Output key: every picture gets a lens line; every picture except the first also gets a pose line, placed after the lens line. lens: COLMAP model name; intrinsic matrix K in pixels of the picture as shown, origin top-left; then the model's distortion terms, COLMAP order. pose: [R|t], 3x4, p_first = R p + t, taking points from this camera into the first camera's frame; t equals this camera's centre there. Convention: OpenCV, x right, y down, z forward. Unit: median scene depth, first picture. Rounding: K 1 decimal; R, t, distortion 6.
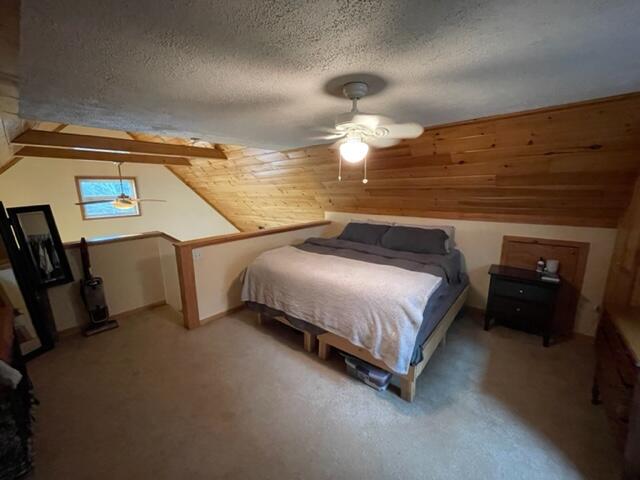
lens RADIAL K [[256.4, 0, 319.0], [0, 256.4, 241.4], [0, 0, 1]] dist [0.000918, 0.000187]
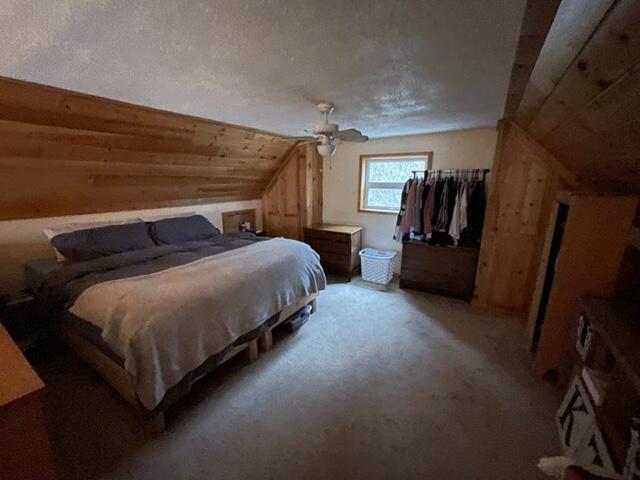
lens RADIAL K [[256.4, 0, 320.0], [0, 256.4, 239.1], [0, 0, 1]] dist [0.000918, 0.000187]
pose [[-0.120368, -0.220133, 0.968015, -0.783897], [0.191634, 0.951612, 0.240232, -0.130669], [-0.974057, 0.214421, -0.072358, 0.708446]]
